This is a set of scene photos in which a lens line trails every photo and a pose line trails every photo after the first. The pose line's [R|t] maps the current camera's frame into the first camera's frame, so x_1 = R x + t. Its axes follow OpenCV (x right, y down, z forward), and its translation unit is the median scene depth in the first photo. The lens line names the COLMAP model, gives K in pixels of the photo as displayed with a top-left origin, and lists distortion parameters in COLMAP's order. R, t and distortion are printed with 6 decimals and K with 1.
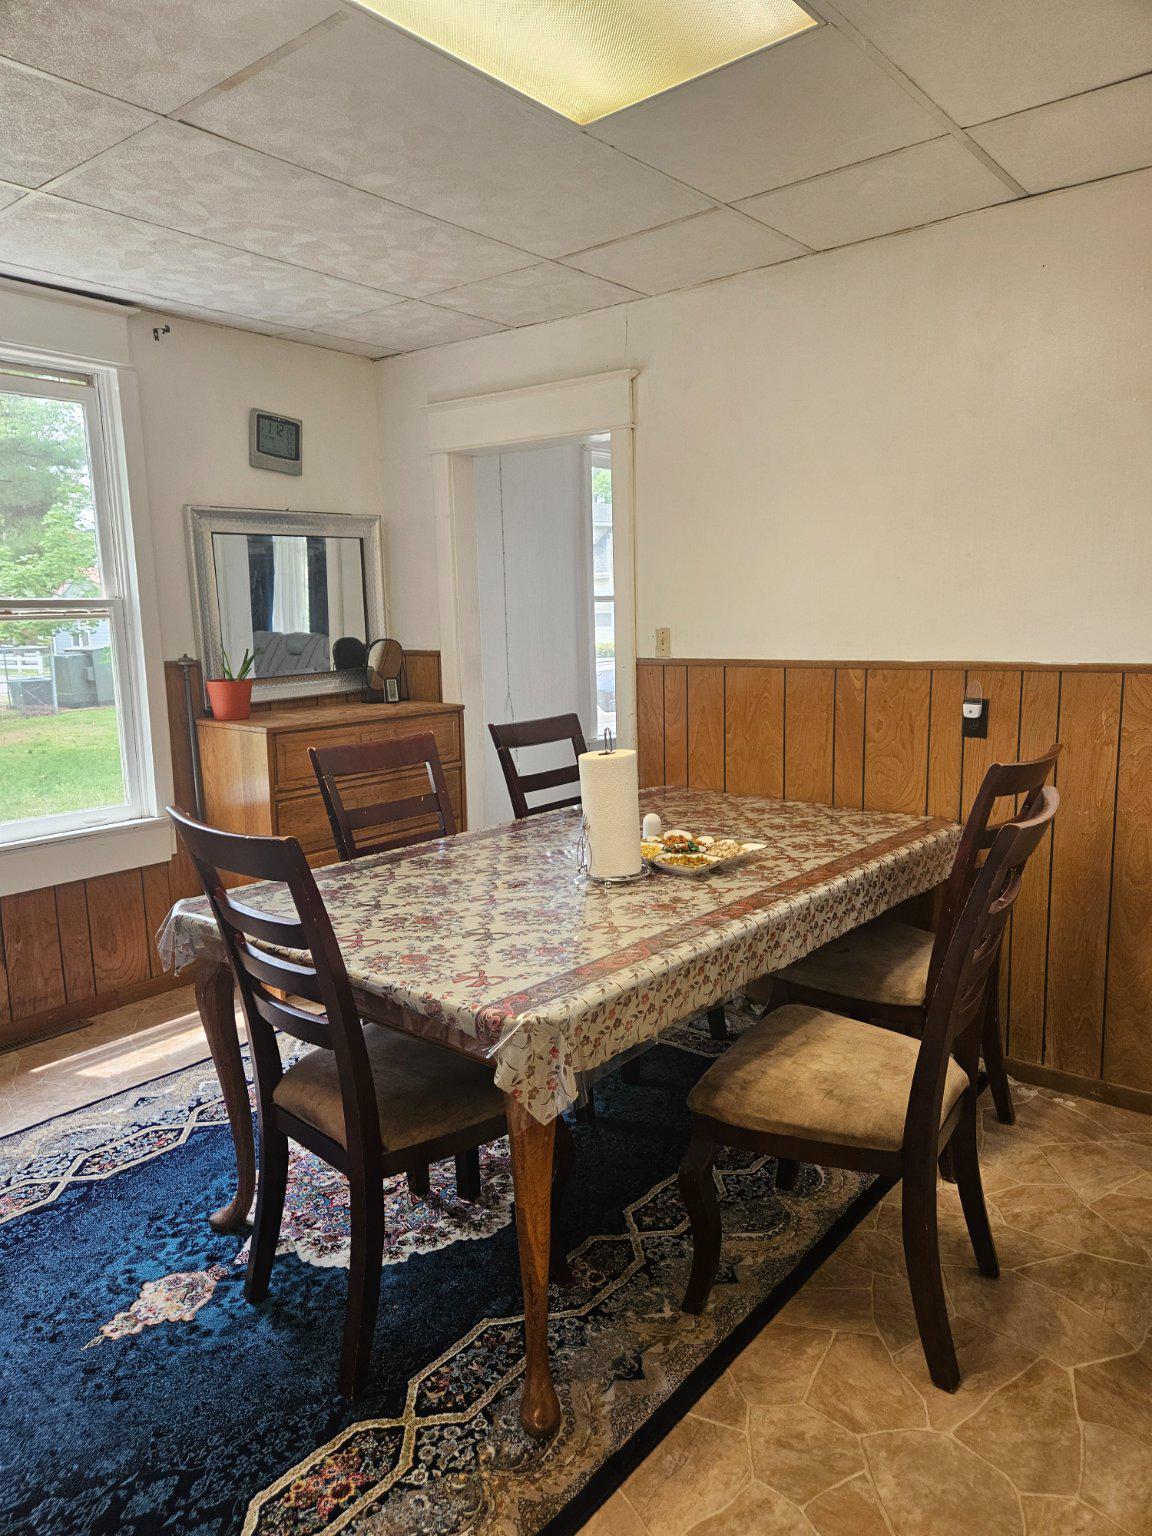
lens RADIAL K [[1031.1, 0, 592.3], [0, 1031.1, 771.7], [0, 0, 1]] dist [0.071045, -0.062071]
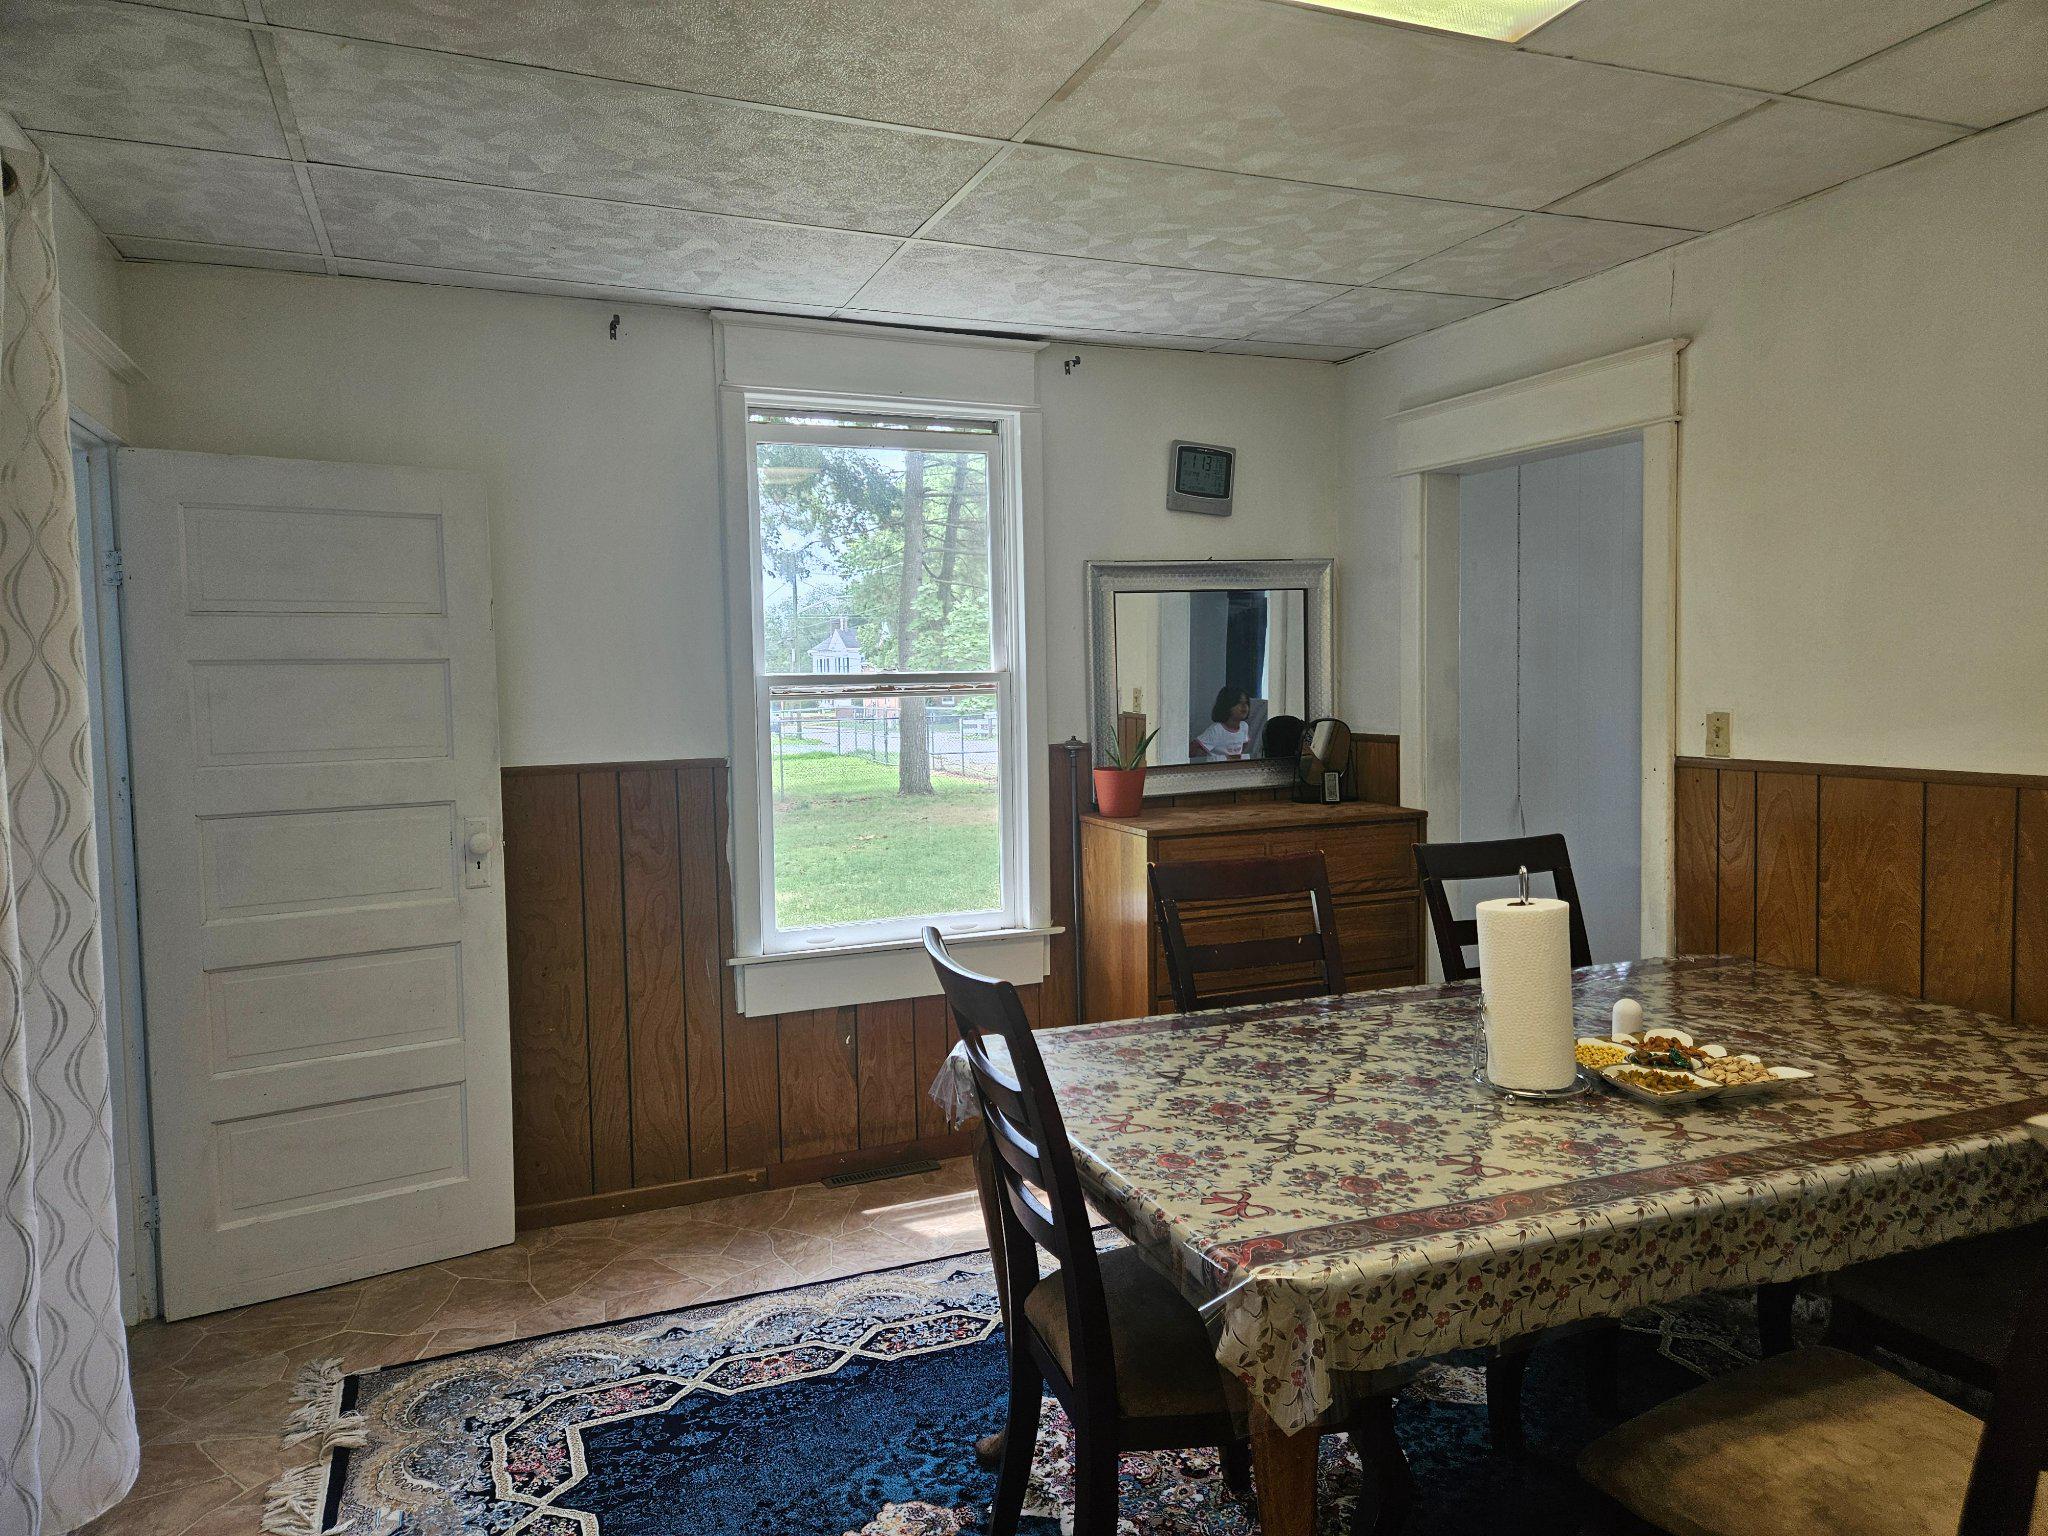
lens RADIAL K [[1374.8, 0, 1029.5], [0, 1374.8, 759.5], [0, 0, 1]] dist [0.071045, -0.062071]
pose [[0.878579, 0.032152, -0.476514, 0.132519], [-0.073137, 0.995021, -0.067711, -0.021738], [0.471965, 0.094340, 0.876555, 0.026082]]
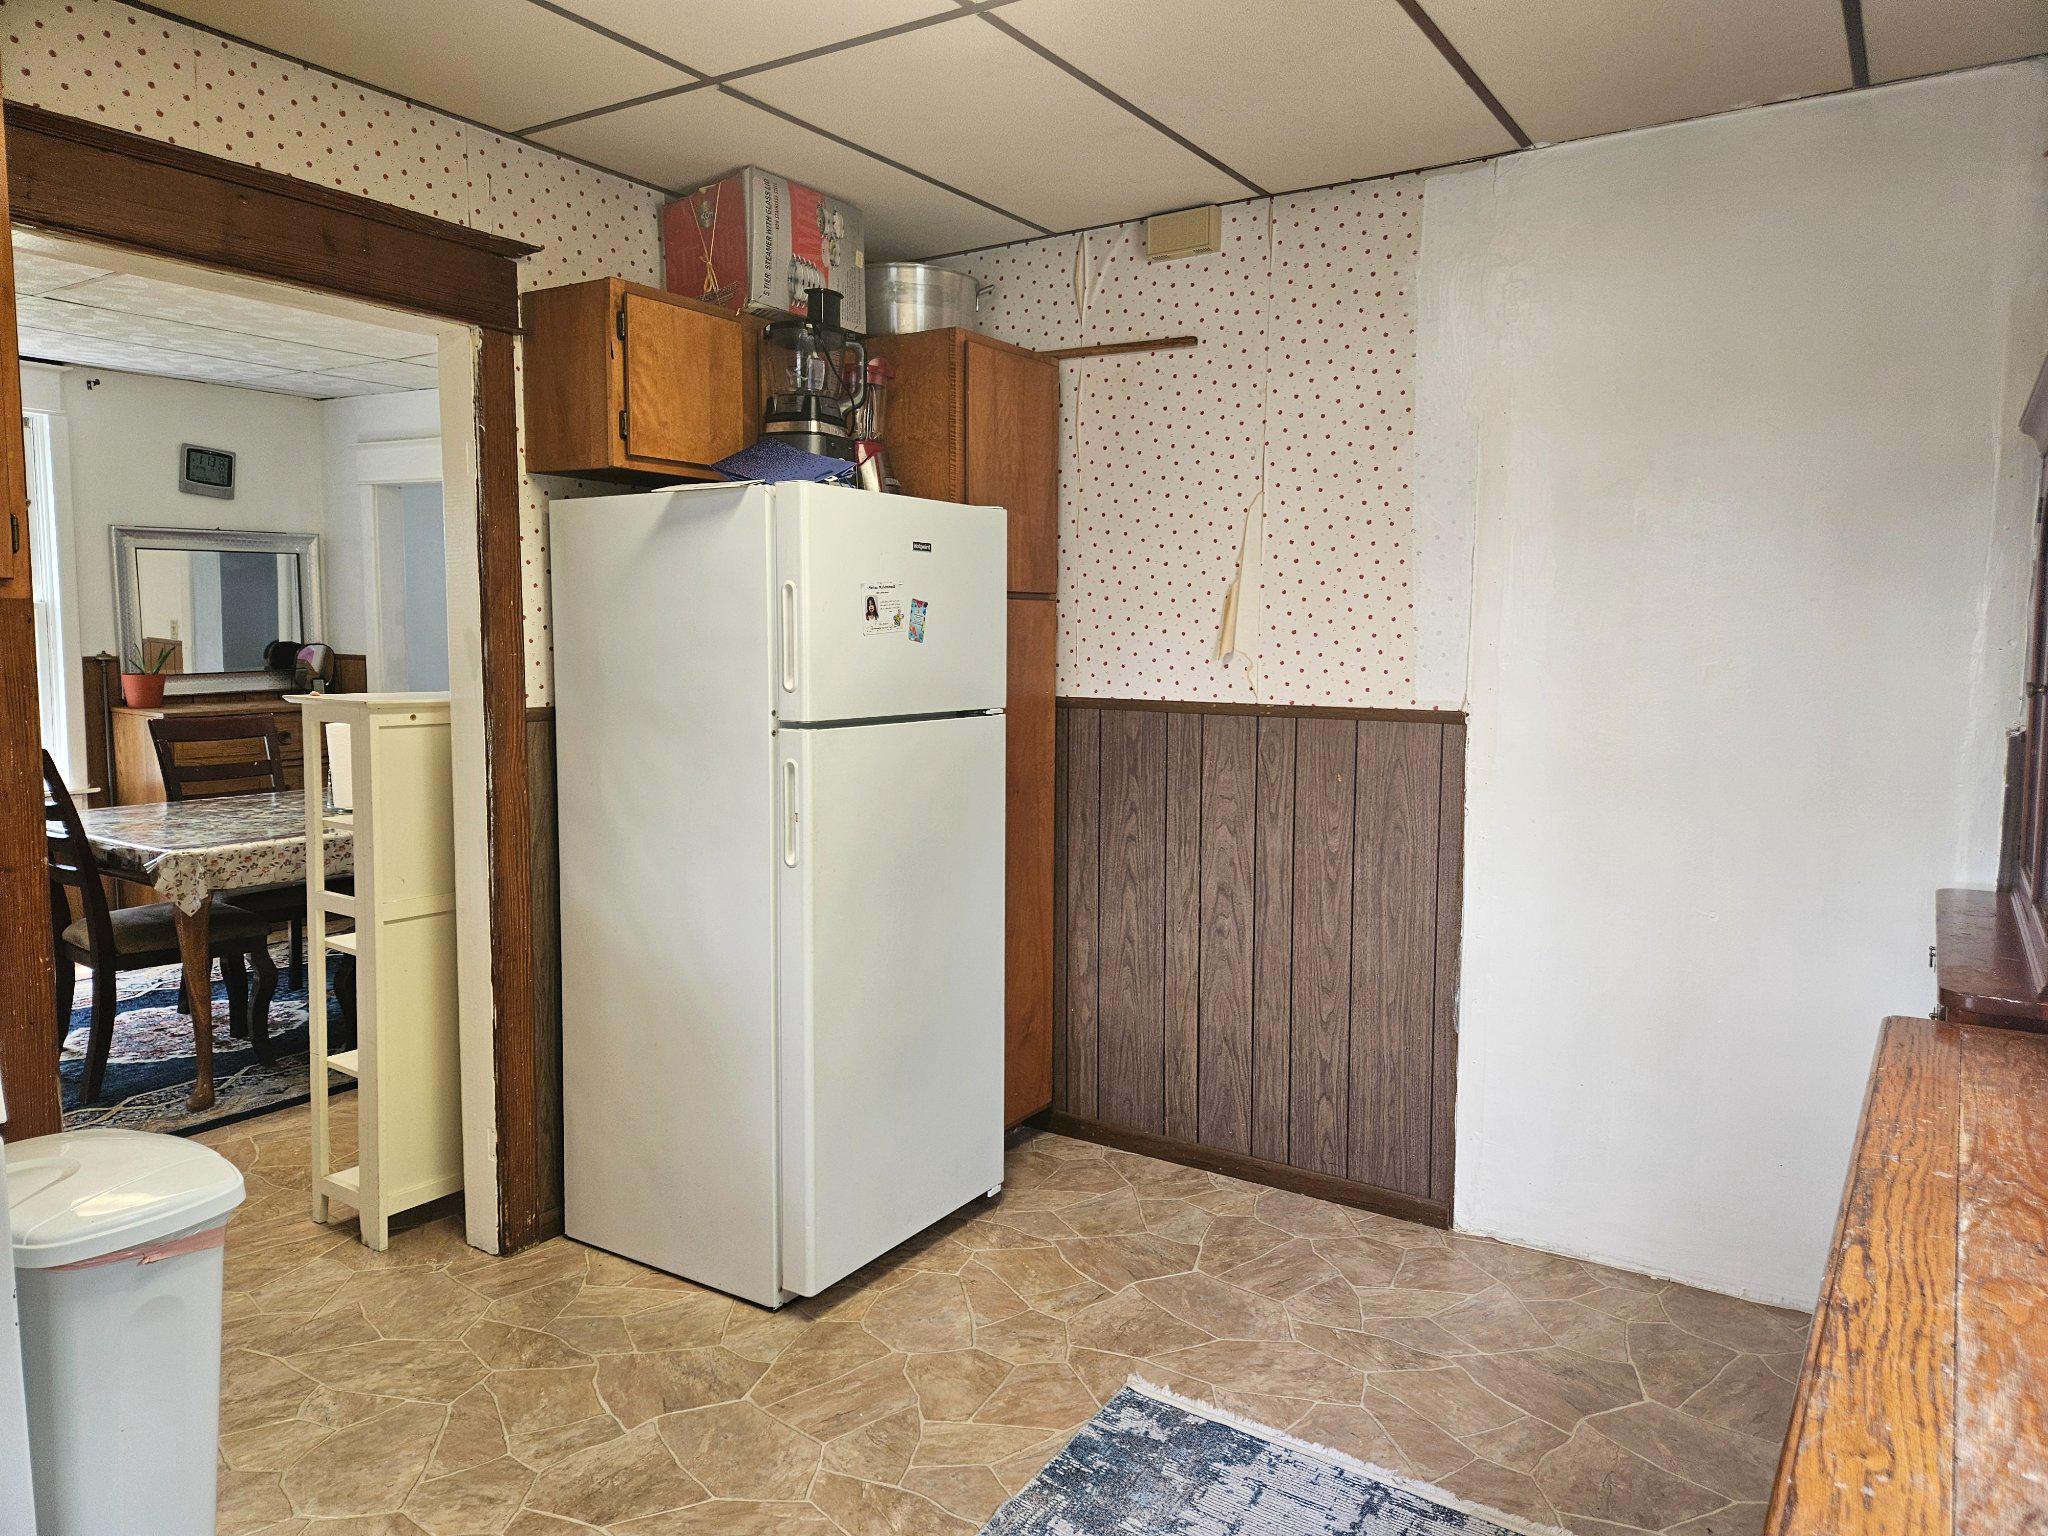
lens RADIAL K [[1374.8, 0, 1062.0], [0, 1374.8, 754.0], [0, 0, 1]] dist [0.071045, -0.062071]
pose [[0.993858, 0.018346, 0.109134, 0.646205], [-0.011605, 0.998004, -0.062079, 0.111205], [-0.110055, 0.060431, 0.992087, -0.850522]]
